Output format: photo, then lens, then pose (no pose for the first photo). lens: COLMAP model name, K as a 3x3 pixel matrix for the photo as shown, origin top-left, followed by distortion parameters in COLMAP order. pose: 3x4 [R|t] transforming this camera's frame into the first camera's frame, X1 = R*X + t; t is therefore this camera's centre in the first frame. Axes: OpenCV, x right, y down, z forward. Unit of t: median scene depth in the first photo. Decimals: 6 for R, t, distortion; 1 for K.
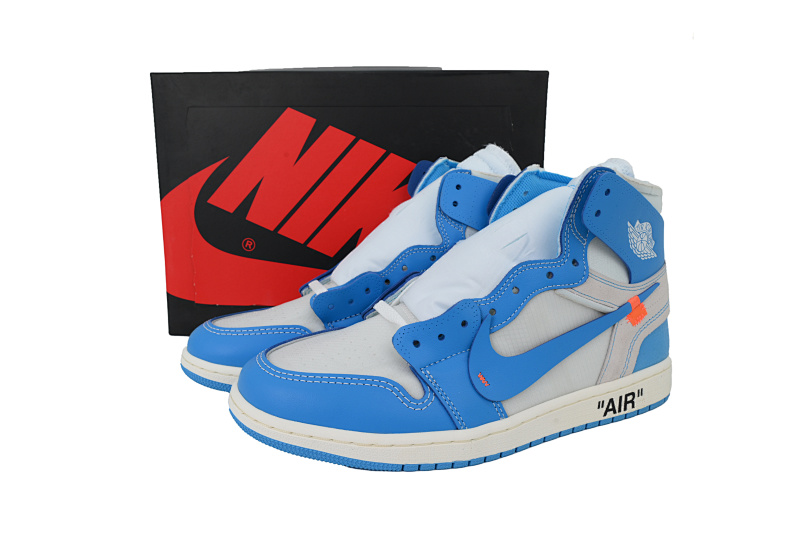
lens RADIAL K [[607.1, 0, 400.0], [0, 607.1, 266.5], [0, 0, 1]] dist [0.000504, -0.000262]
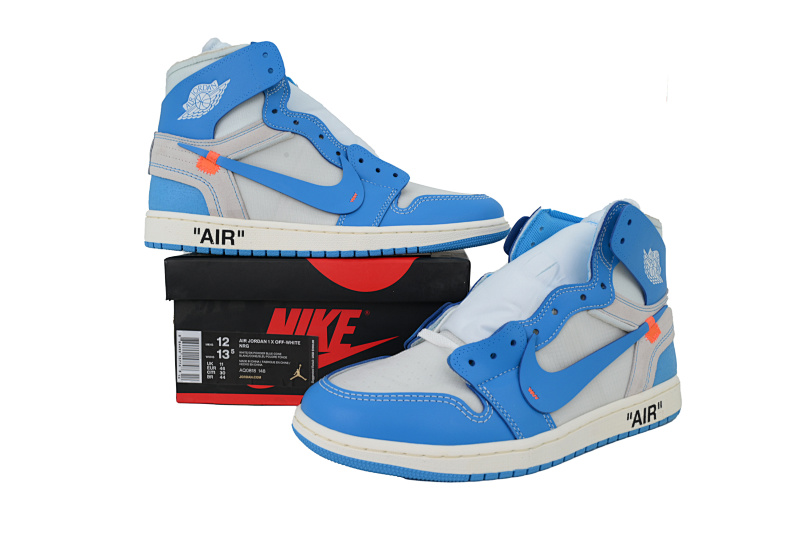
lens RADIAL K [[607.1, 0, 400.0], [0, 607.1, 266.5], [0, 0, 1]] dist [0.000504, -0.000262]
pose [[0.995086, -0.024240, 0.096006, -0.194881], [0.033771, 0.994521, -0.098929, 0.057168], [-0.093082, 0.101685, 0.990452, -0.081538]]
